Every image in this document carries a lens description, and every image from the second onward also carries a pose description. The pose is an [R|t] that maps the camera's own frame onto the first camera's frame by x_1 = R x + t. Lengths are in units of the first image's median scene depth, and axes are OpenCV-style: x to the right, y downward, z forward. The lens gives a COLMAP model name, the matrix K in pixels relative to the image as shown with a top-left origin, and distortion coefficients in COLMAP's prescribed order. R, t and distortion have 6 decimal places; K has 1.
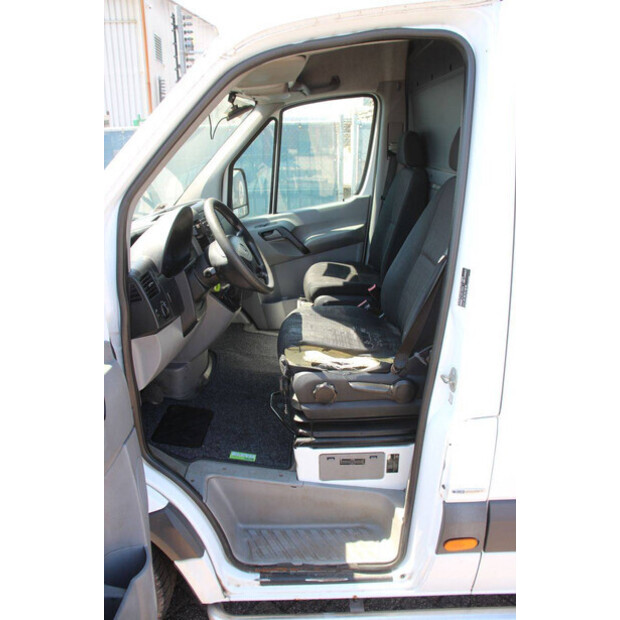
lens RADIAL K [[511.9, 0, 310.0], [0, 511.9, 310.0], [0, 0, 1]] dist [-0.179211, 0.169565]
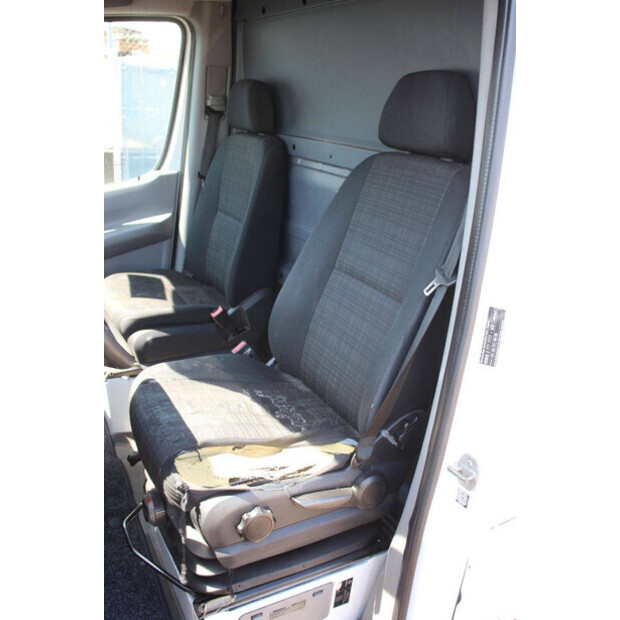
lens RADIAL K [[604.4, 0, 310.0], [0, 604.4, 310.0], [0, 0, 1]] dist [-0.099939, 0.098614]
pose [[0.883561, -0.095317, 0.458513, -0.150348], [0.083465, 0.995444, 0.046097, -0.079881], [-0.460818, -0.002460, 0.887491, 0.252865]]
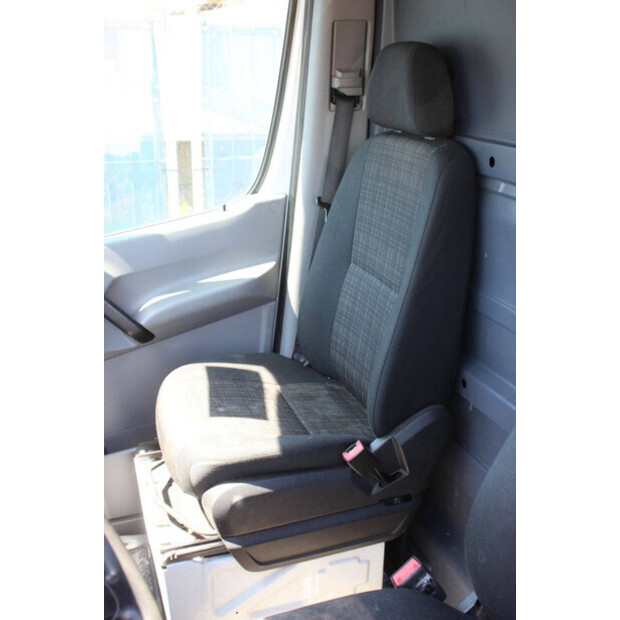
lens RADIAL K [[765.2, 0, 310.0], [0, 765.2, 310.0], [0, 0, 1]] dist [-0.005528, 0.037178]
pose [[0.950760, -0.083976, 0.298335, -0.084101], [0.083727, 0.996395, 0.013641, -0.178278], [-0.298405, 0.012009, 0.954364, 0.491341]]
